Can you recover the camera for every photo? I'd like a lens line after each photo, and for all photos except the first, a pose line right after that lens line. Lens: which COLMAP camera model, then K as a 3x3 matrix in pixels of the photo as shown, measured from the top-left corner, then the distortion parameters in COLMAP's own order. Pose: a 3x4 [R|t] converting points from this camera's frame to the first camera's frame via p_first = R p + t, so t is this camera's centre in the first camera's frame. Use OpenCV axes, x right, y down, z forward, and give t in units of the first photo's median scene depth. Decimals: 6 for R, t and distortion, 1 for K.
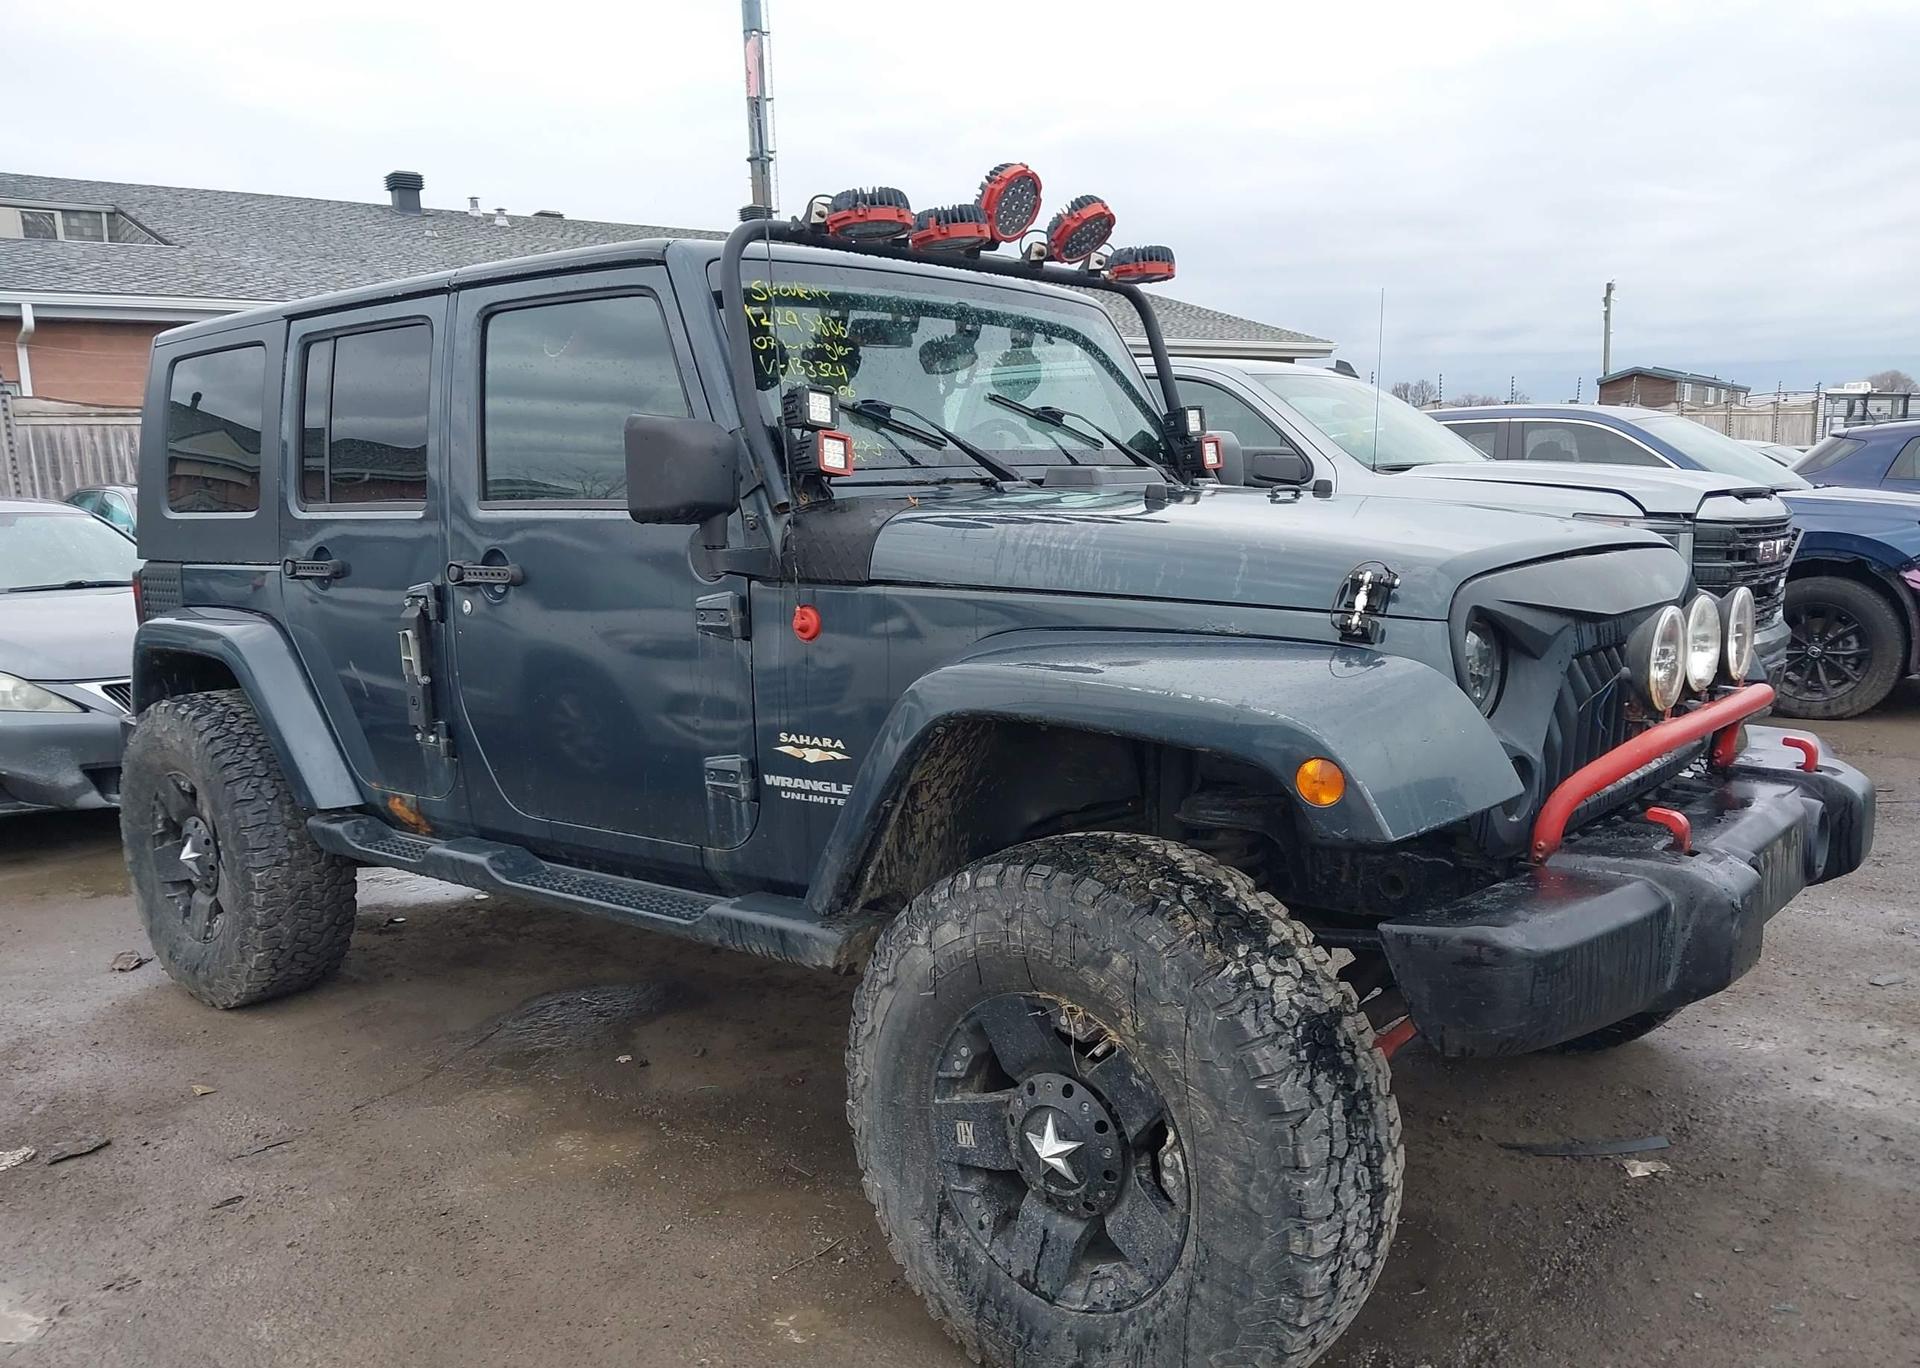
lens RADIAL K [[1492.7, 0, 861.1], [0, 1492.7, 732.7], [0, 0, 1]] dist [0.037789, -0.043545]
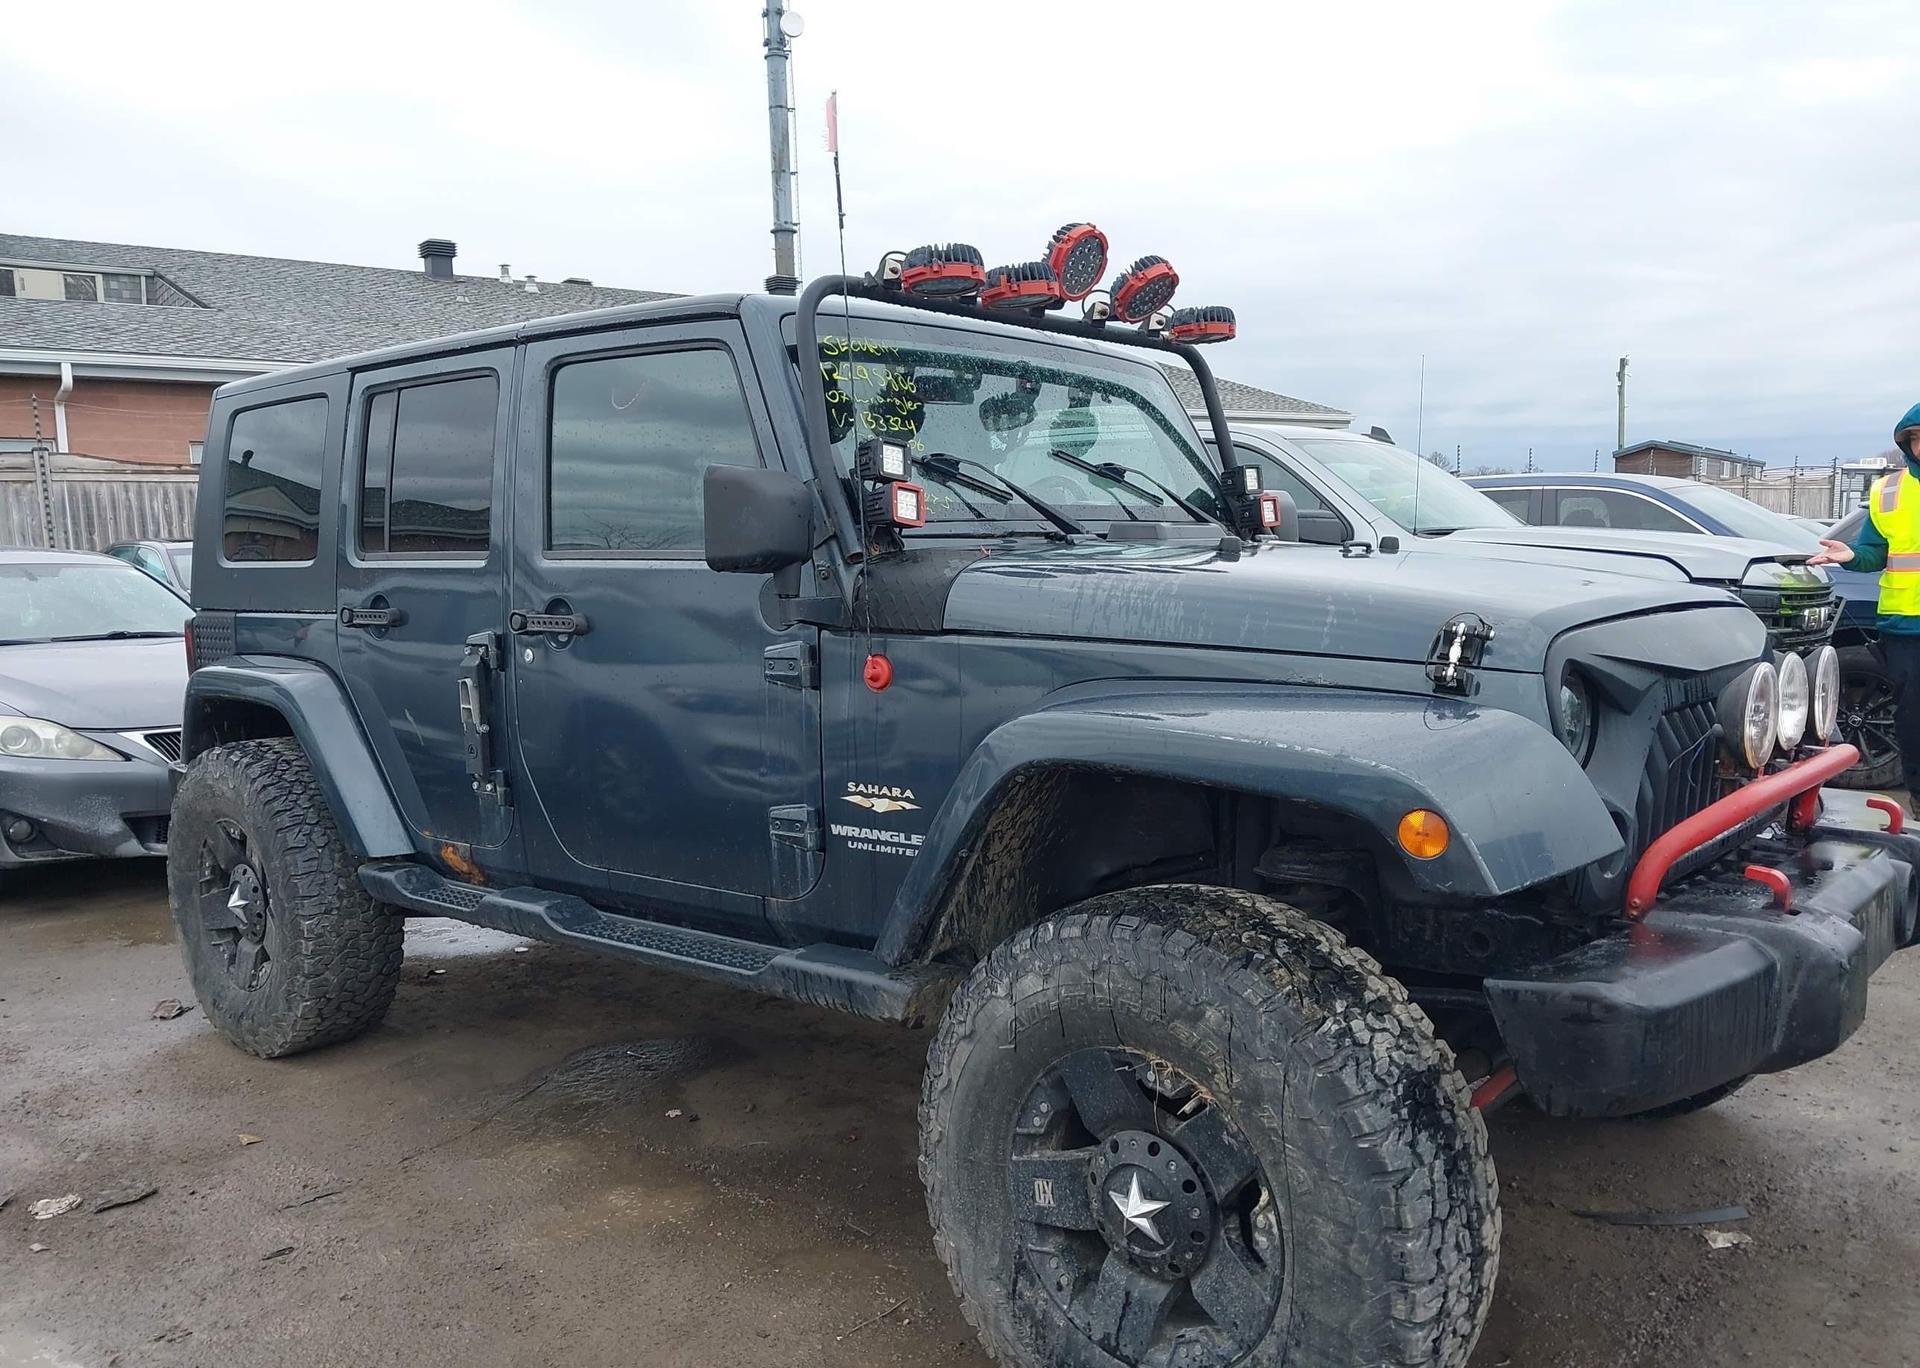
lens RADIAL K [[1487.4, 0, 856.8], [0, 1487.4, 735.0], [0, 0, 1]] dist [0.030024, -0.026950]
pose [[0.999901, 0.011463, -0.008184, -0.039460], [-0.011790, 0.999084, -0.041131, 0.008667], [0.007705, 0.041223, 0.999120, 0.007499]]
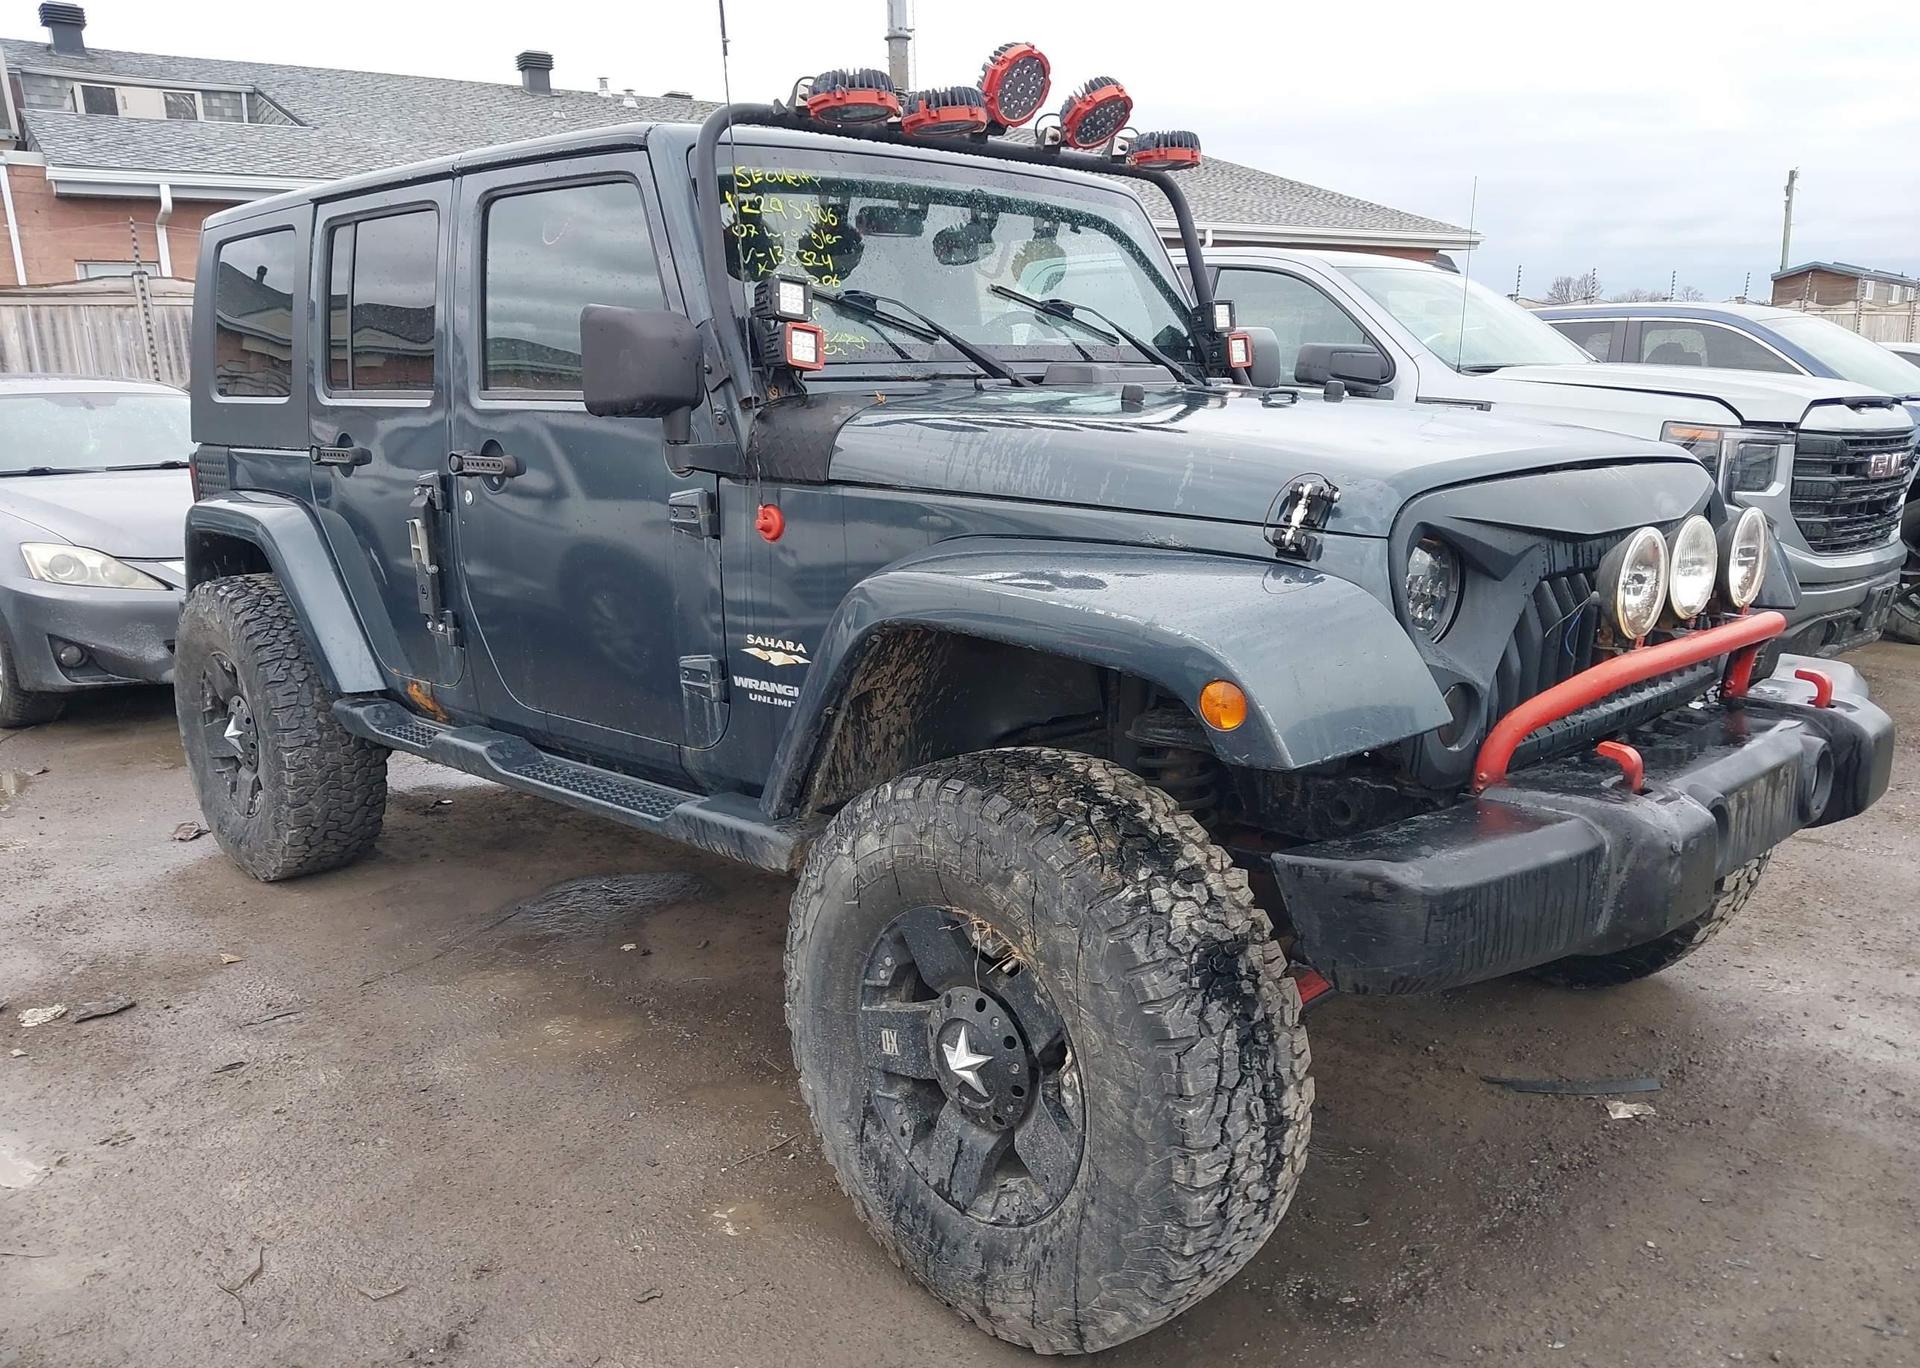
lens RADIAL K [[1481.2, 0, 882.5], [0, 1481.2, 724.6], [0, 0, 1]] dist [0.057256, -0.067843]
pose [[0.996258, 0.033878, -0.079517, 0.111623], [-0.028544, 0.997325, 0.067288, -0.008438], [0.081584, -0.064766, 0.994560, 0.020691]]
